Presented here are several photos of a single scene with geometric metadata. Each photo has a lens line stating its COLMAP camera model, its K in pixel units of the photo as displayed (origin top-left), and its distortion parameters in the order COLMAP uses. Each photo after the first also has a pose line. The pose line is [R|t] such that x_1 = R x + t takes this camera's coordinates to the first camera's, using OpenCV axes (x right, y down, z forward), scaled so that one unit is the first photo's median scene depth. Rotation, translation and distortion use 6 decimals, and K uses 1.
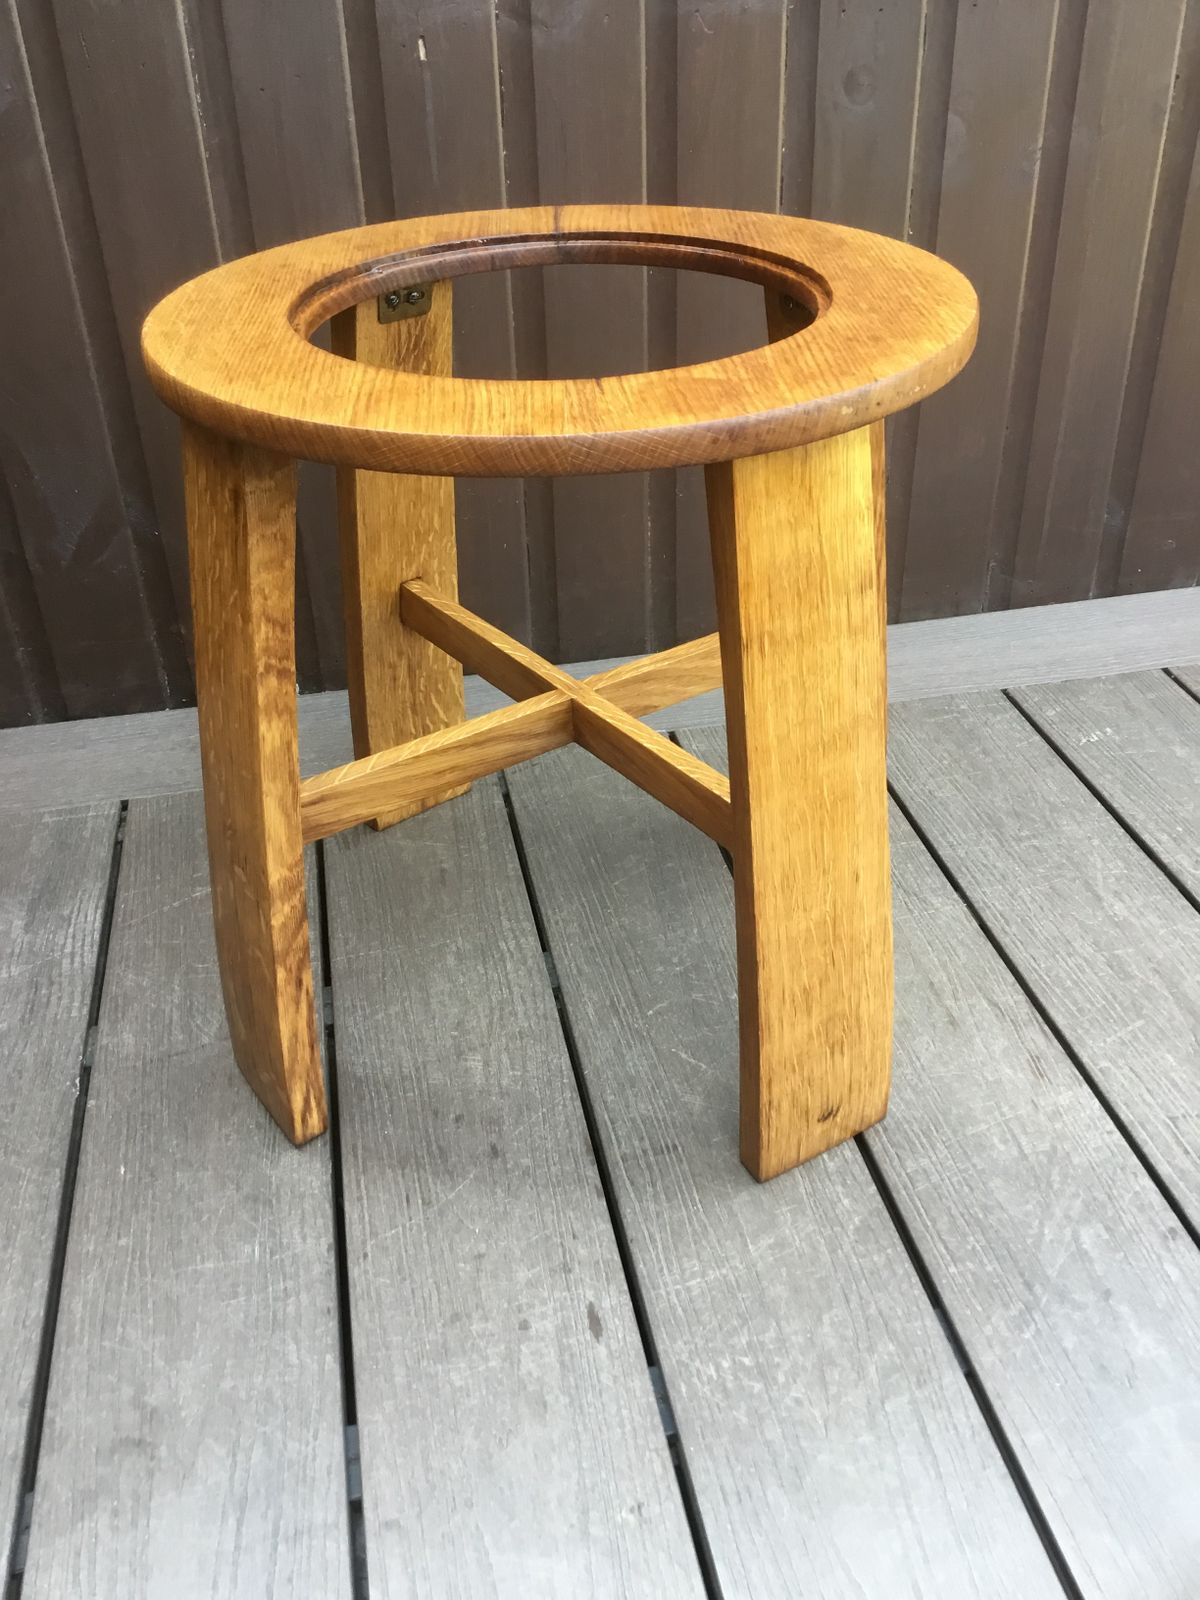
lens RADIAL K [[1455.6, 0, 616.8], [0, 1455.6, 788.1], [0, 0, 1]] dist [0.137788, -0.313277]
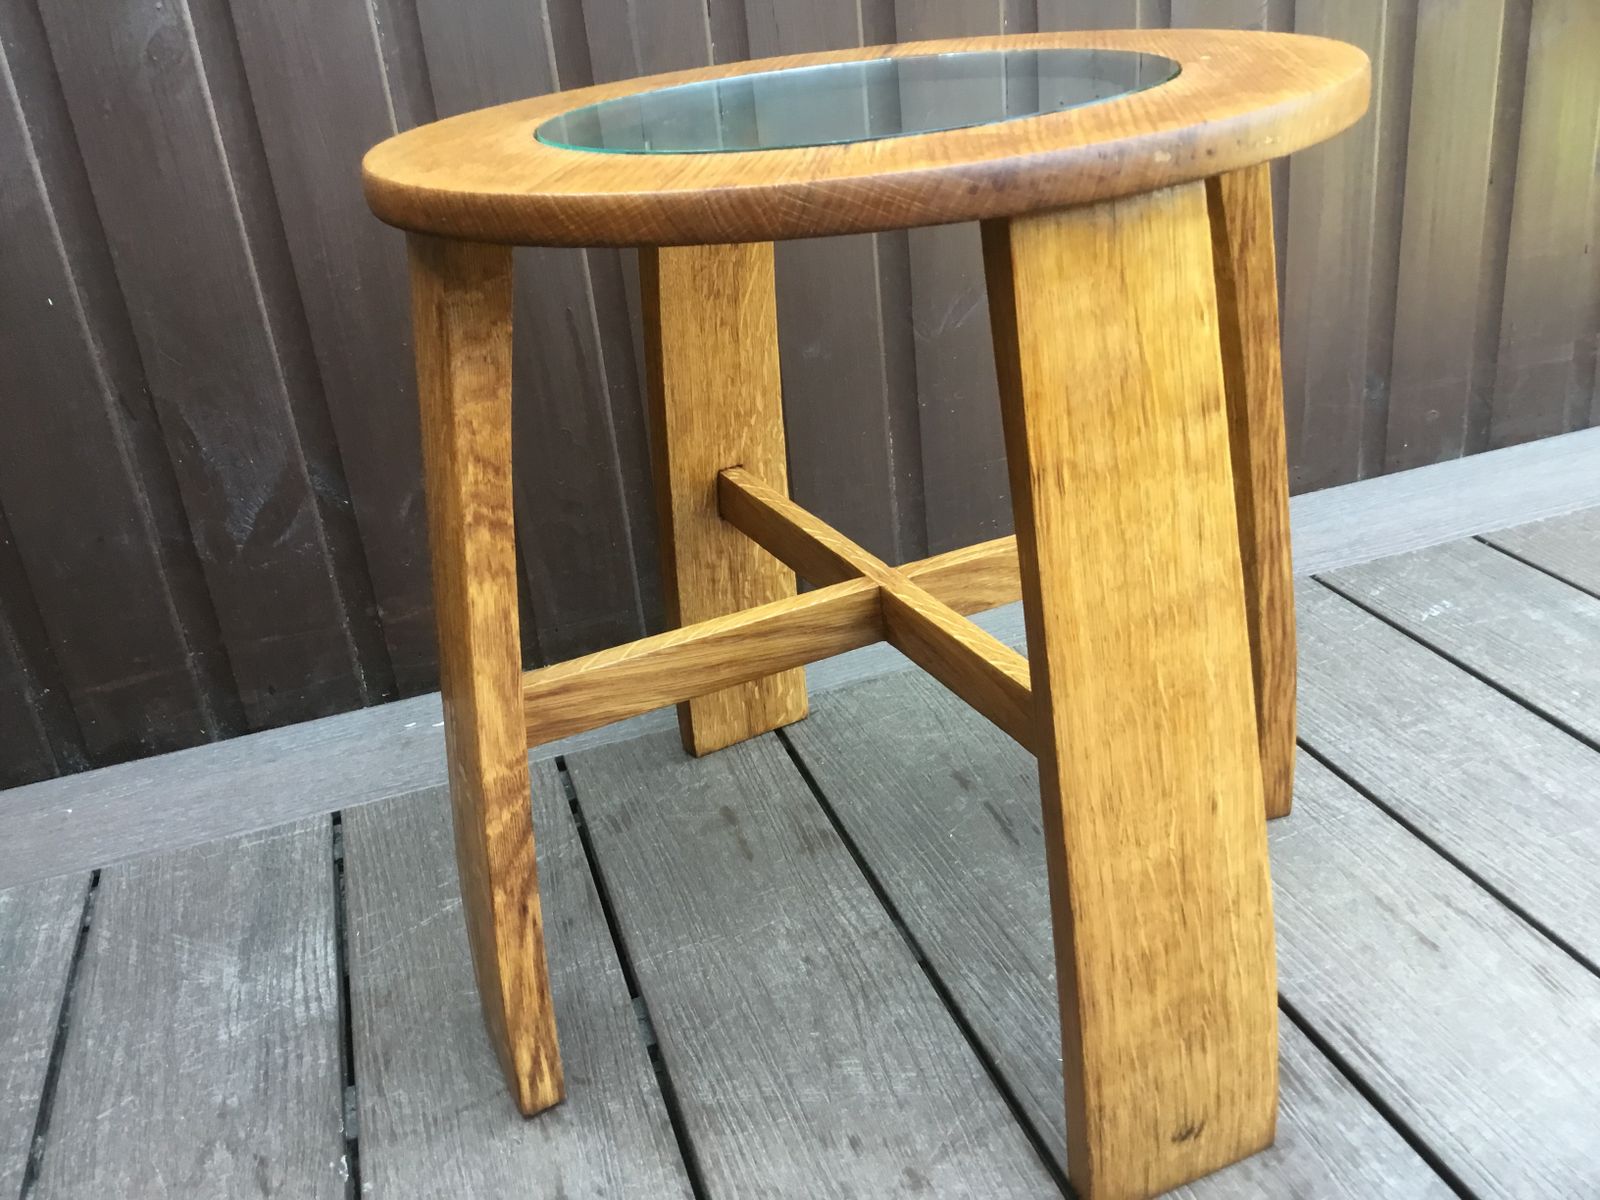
lens RADIAL K [[1443.9, 0, 804.7], [0, 1443.9, 600.3], [0, 0, 1]] dist [0.143164, -0.318334]
pose [[0.991383, -0.110644, 0.070128, -0.145213], [0.119496, 0.983187, -0.138070, 0.045536], [-0.053672, 0.145260, 0.987937, 0.188916]]
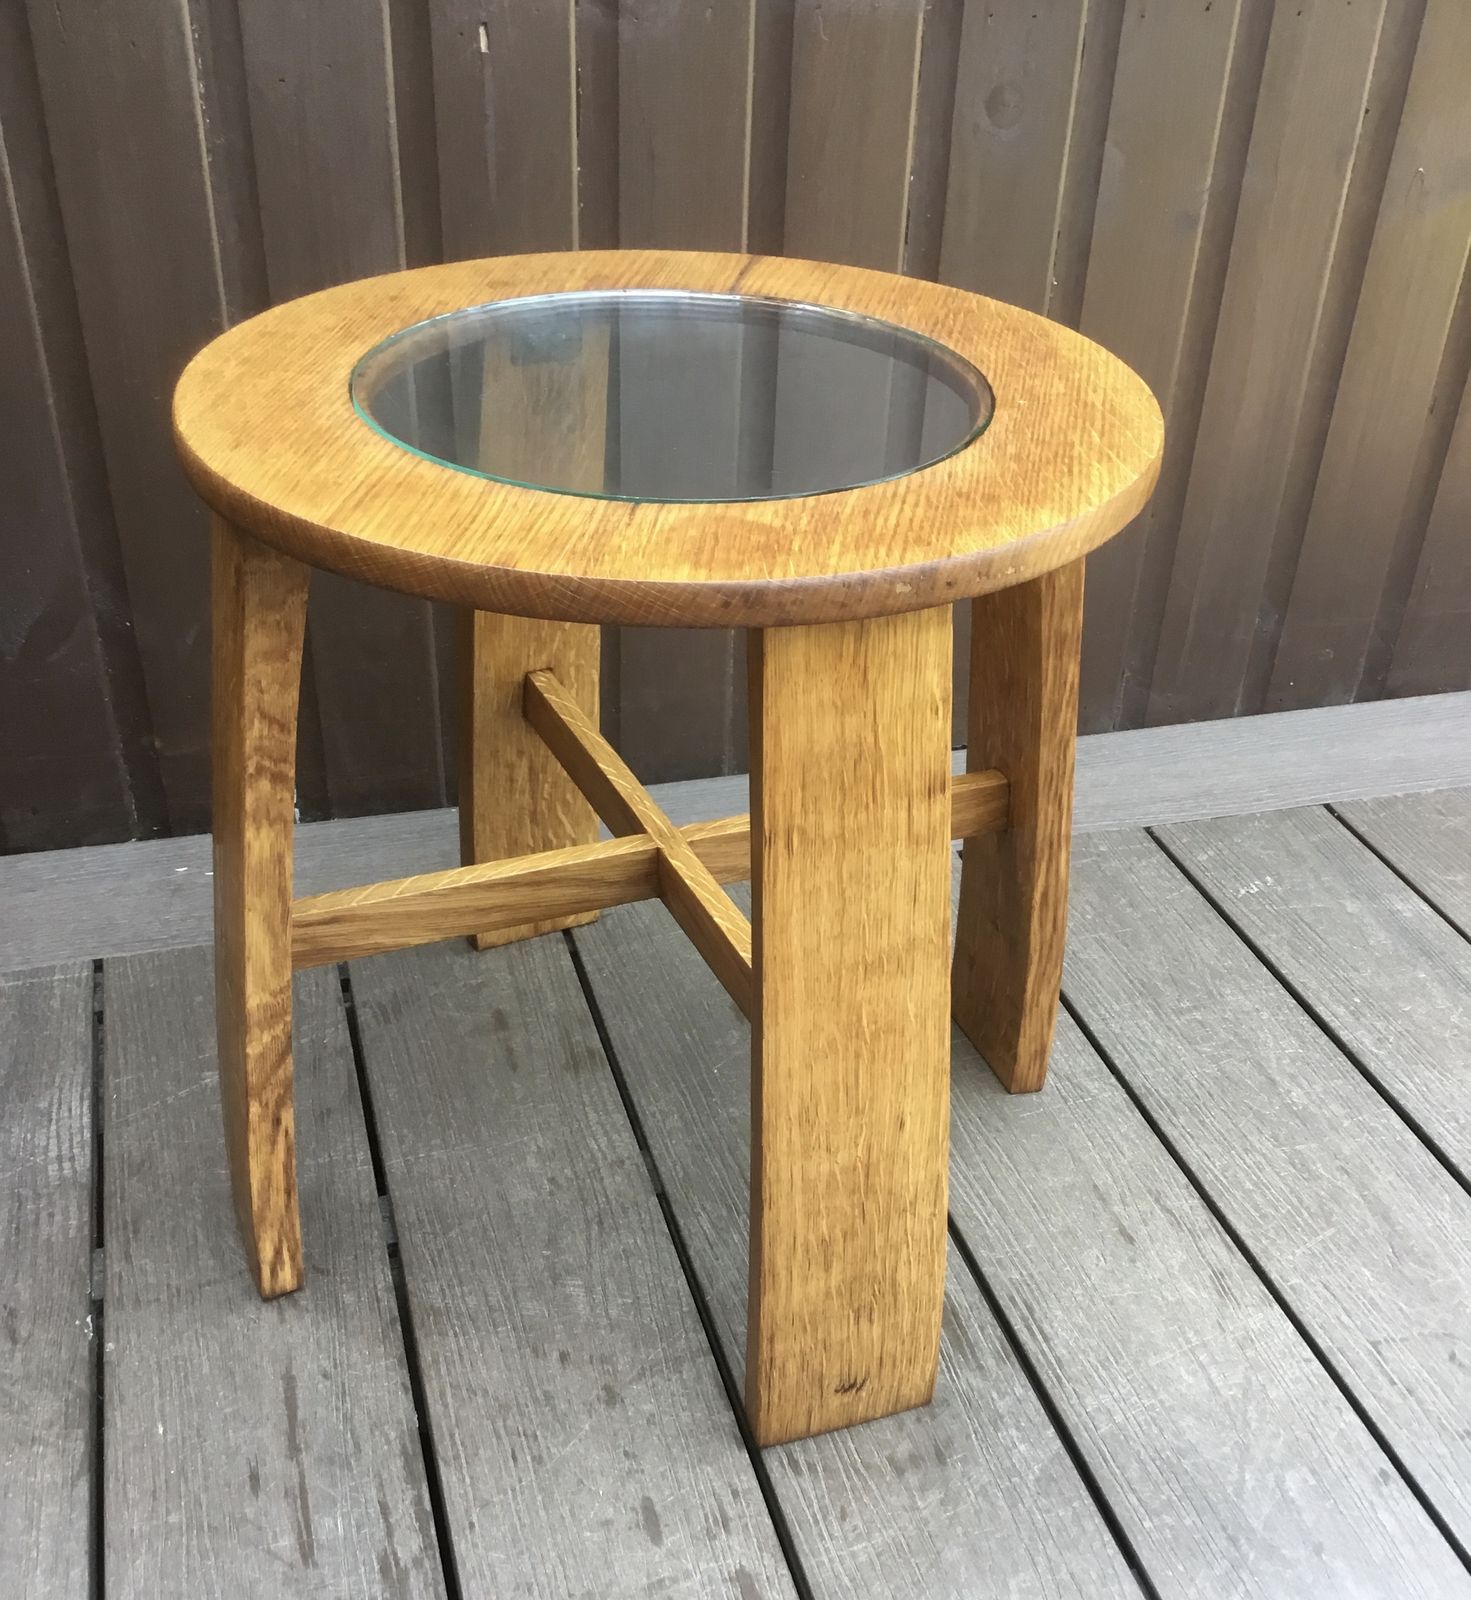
lens RADIAL K [[1783.9, 0, 753.9], [0, 1783.9, 970.9], [0, 0, 1]] dist [0.154933, -0.365790]
pose [[0.994602, 0.002277, 0.103739, -0.099169], [-0.007450, 0.998746, 0.049505, -0.046353], [-0.103496, -0.050010, 0.993372, -0.029156]]
